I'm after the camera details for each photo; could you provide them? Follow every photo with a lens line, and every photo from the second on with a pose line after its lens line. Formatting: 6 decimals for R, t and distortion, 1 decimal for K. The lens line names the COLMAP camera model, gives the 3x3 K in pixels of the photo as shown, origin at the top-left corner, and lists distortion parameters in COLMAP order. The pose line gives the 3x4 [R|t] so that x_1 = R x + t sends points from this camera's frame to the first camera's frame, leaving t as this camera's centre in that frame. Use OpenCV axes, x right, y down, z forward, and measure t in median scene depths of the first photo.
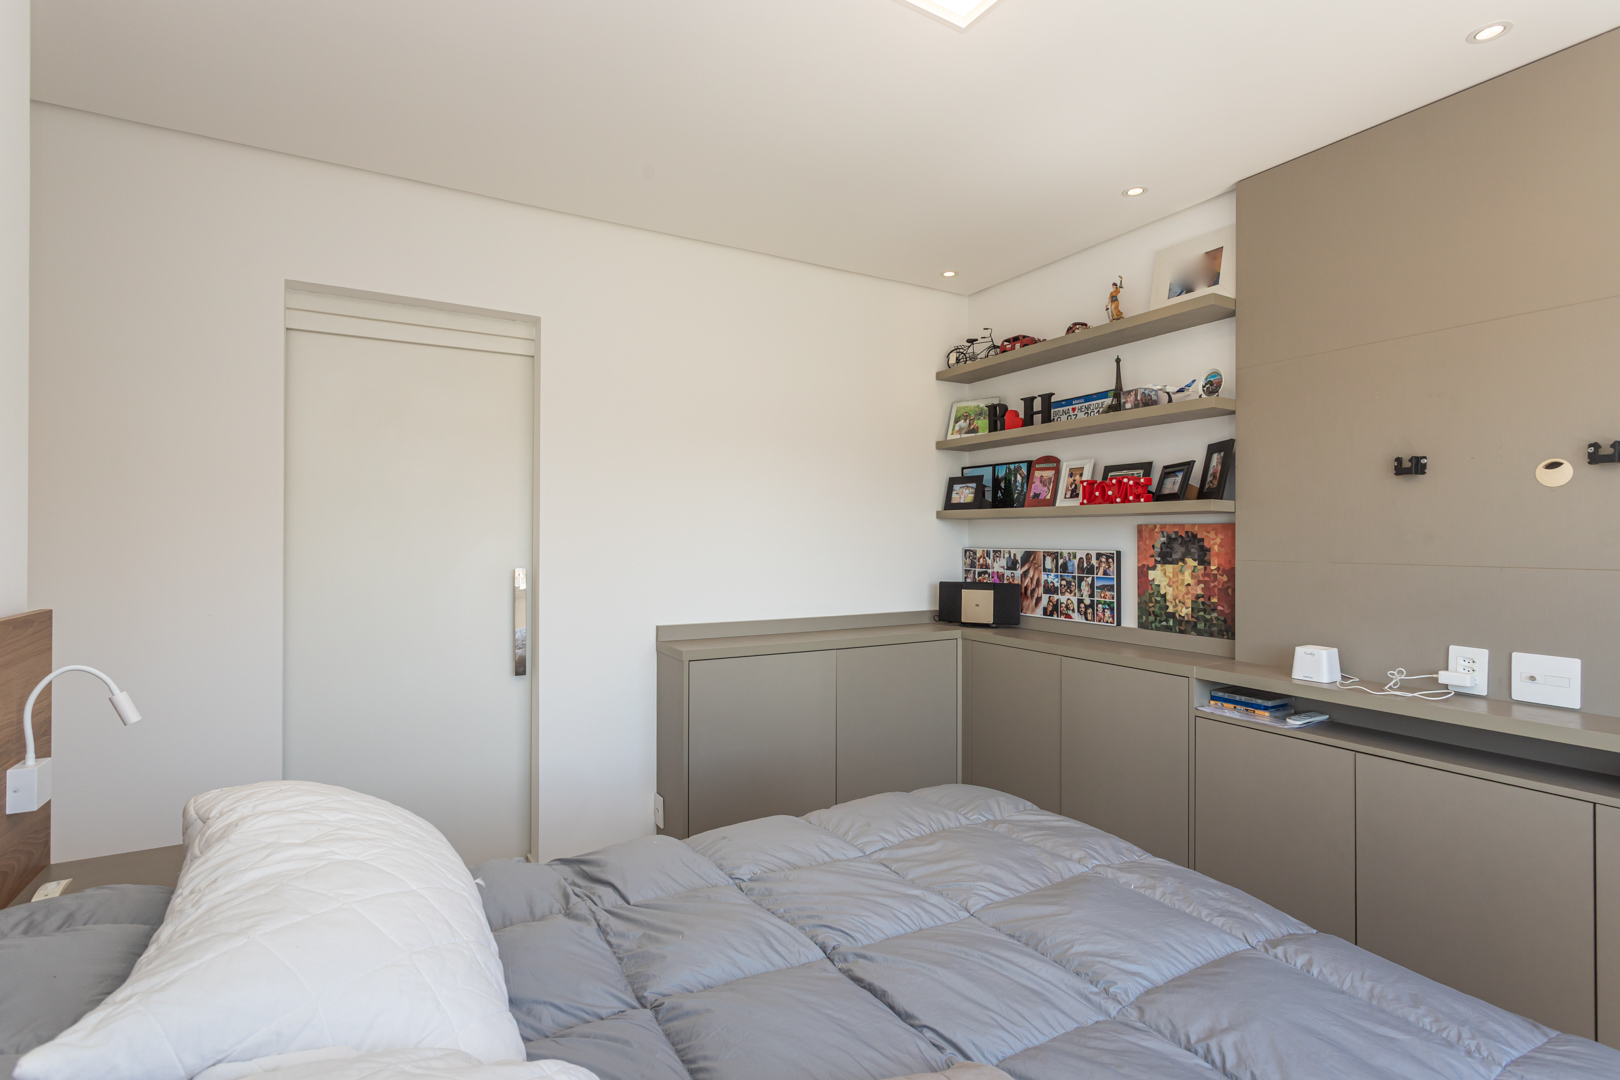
lens RADIAL K [[759.6, 0, 810.0], [0, 759.6, 540.0], [0, 0, 1]] dist [-0.000991, 0.001228]
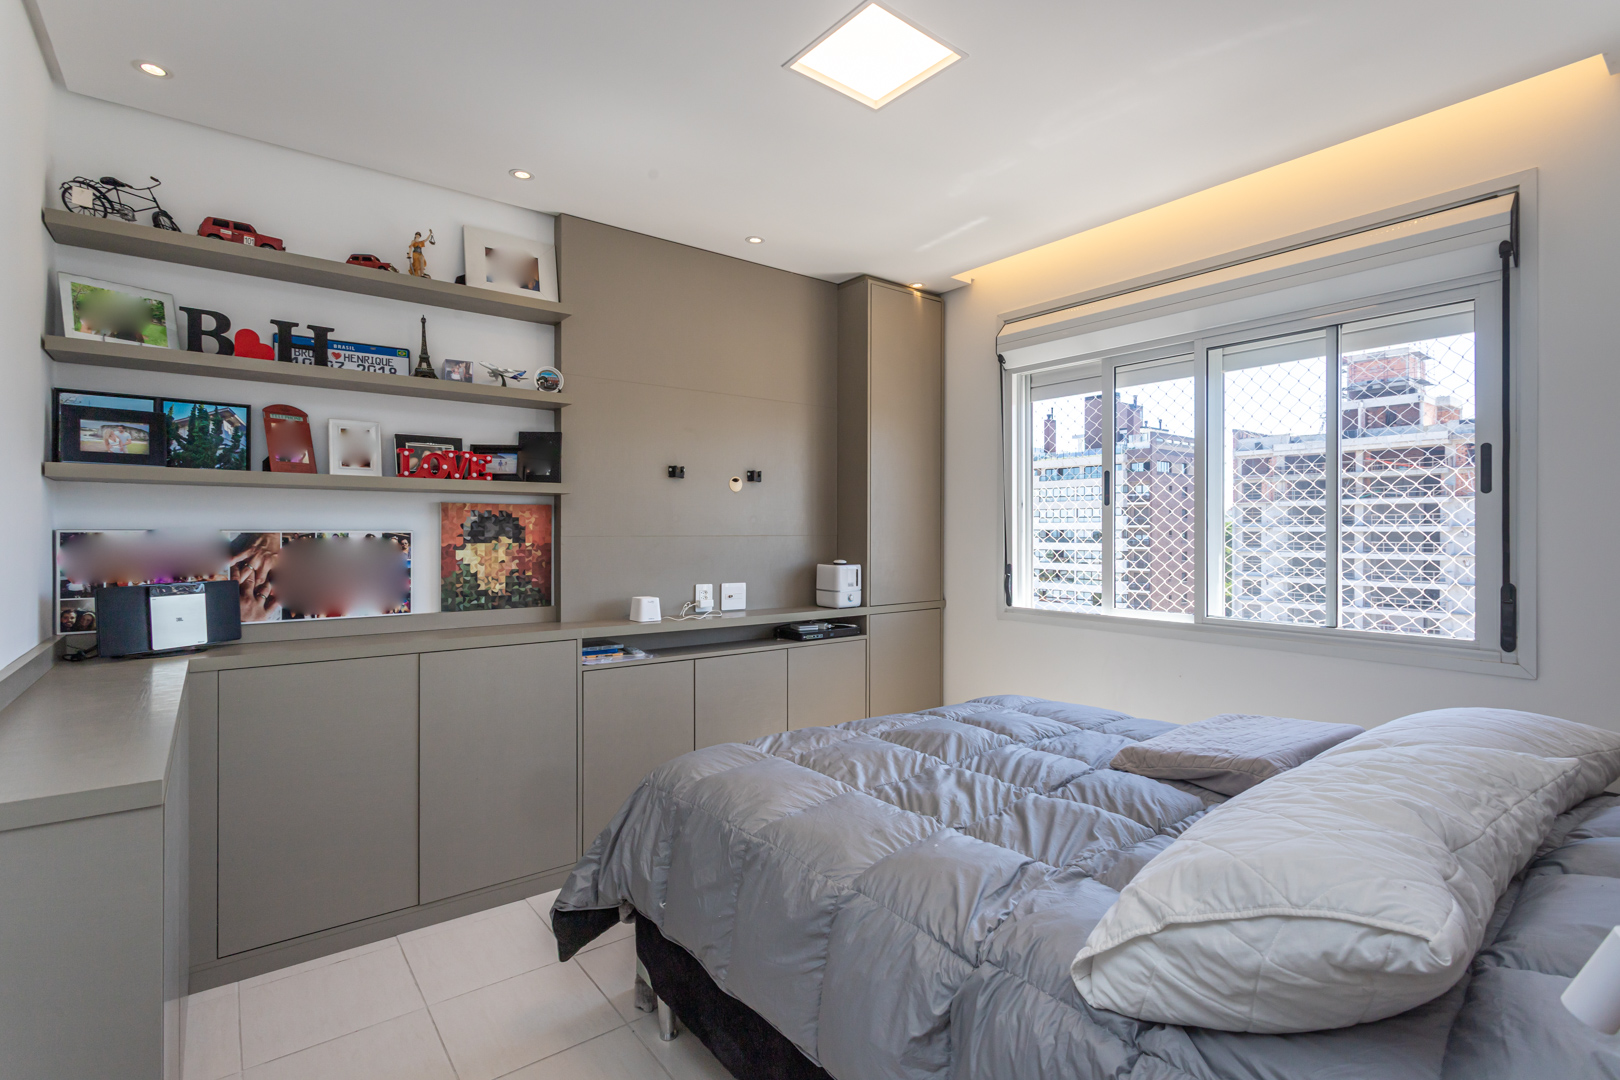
lens RADIAL K [[759.6, 0, 810.0], [0, 759.6, 540.0], [0, 0, 1]] dist [-0.000991, 0.001228]
pose [[-0.119931, -0.014758, 0.992673, -0.575925], [0.001130, 0.999887, 0.015002, 0.013135], [-0.992782, 0.002921, -0.119901, 0.676450]]
